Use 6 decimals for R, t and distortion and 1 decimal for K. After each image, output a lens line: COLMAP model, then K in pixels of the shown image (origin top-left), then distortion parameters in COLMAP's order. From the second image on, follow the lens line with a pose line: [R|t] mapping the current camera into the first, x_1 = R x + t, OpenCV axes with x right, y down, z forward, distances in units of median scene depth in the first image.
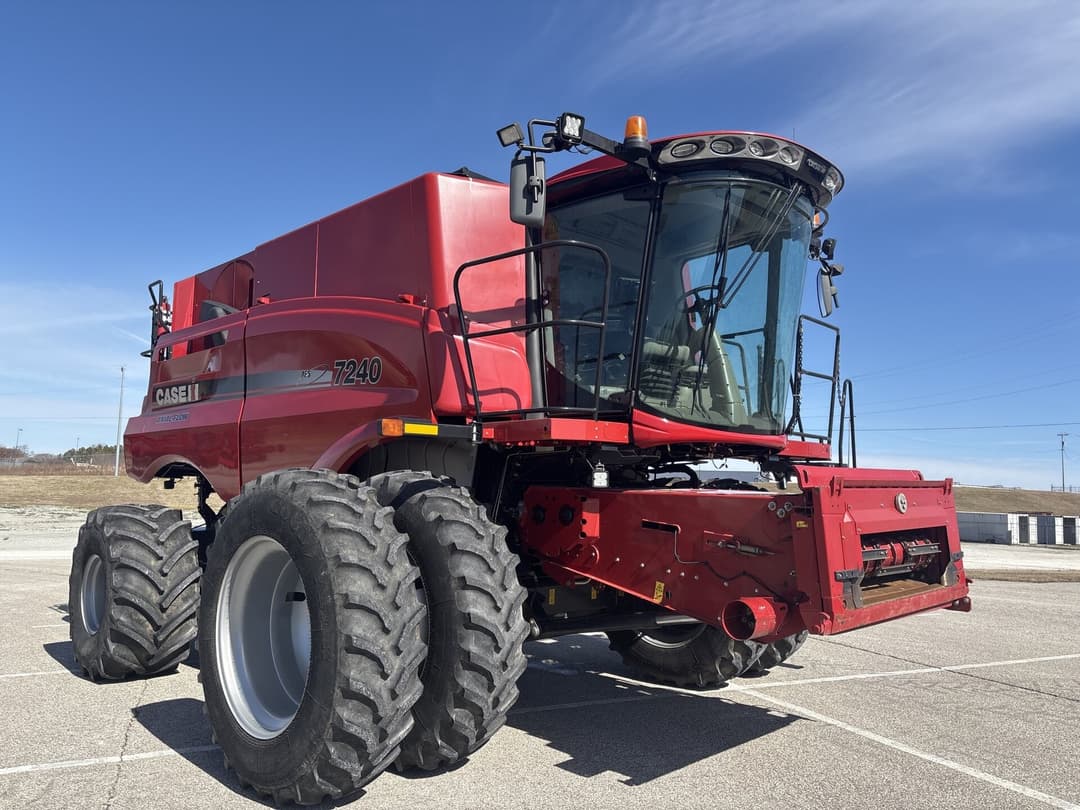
lens RADIAL K [[806.5, 0, 547.2], [0, 806.5, 404.5], [0, 0, 1]] dist [0.116930, -0.162966]
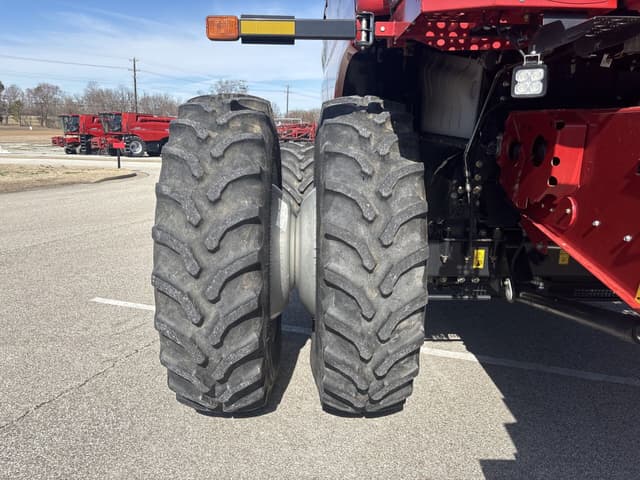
lens RADIAL K [[481.1, 0, 331.9], [0, 481.1, 240.1], [0, 0, 1]] dist [0.064251, 0.000515]
pose [[0.715864, 0.140982, -0.683859, 0.194758], [0.064271, 0.961941, 0.265590, 0.090193], [0.695276, -0.234078, 0.679558, 0.591733]]
